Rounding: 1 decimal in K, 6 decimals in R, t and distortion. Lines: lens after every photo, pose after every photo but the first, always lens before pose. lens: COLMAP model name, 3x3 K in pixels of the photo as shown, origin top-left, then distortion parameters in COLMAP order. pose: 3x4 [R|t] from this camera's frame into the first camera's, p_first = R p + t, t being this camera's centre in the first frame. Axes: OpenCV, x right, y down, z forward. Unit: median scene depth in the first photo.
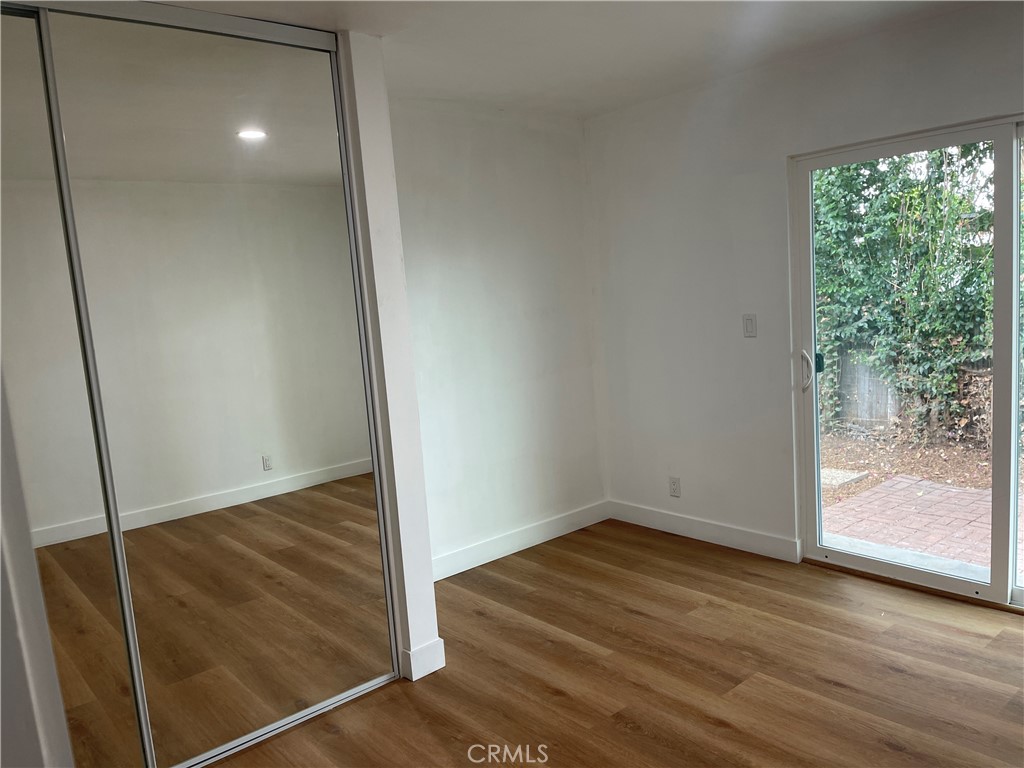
lens RADIAL K [[776.3, 0, 510.9], [0, 776.3, 386.6], [0, 0, 1]] dist [0.060581, -0.075943]
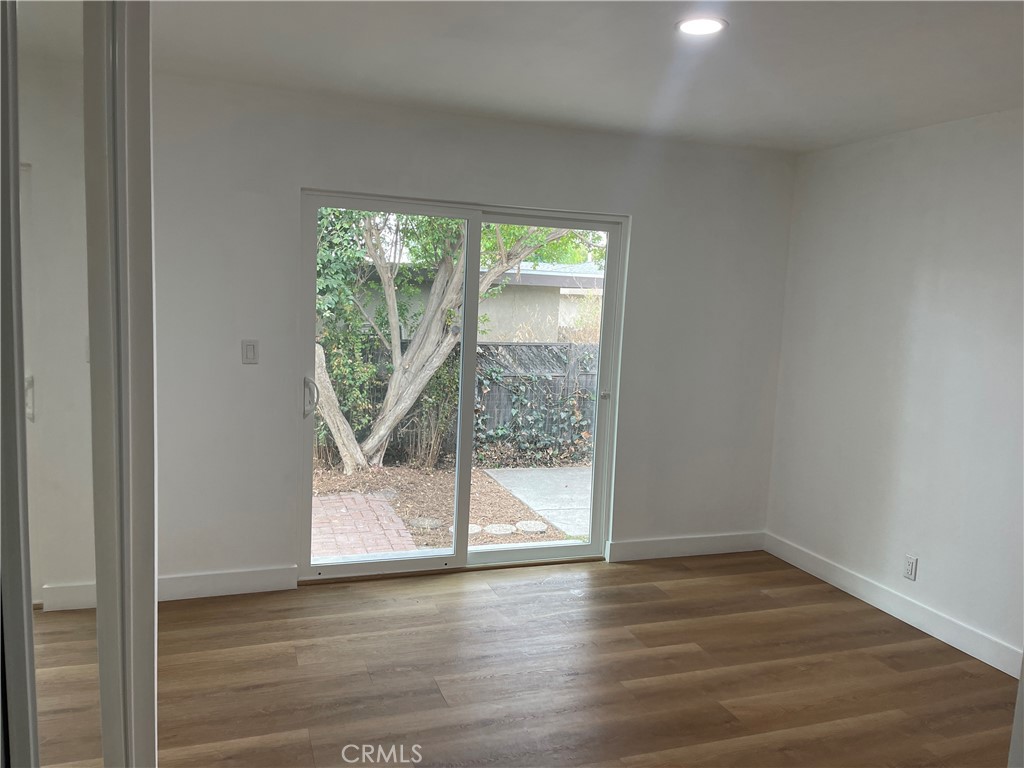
lens RADIAL K [[776.3, 0, 510.8], [0, 776.3, 382.9], [0, 0, 1]] dist [0.060581, -0.075943]
pose [[0.344561, -0.016233, 0.938624, -0.504683], [0.052030, 0.998644, -0.001829, -0.023364], [-0.937321, 0.049467, 0.344938, 0.400709]]
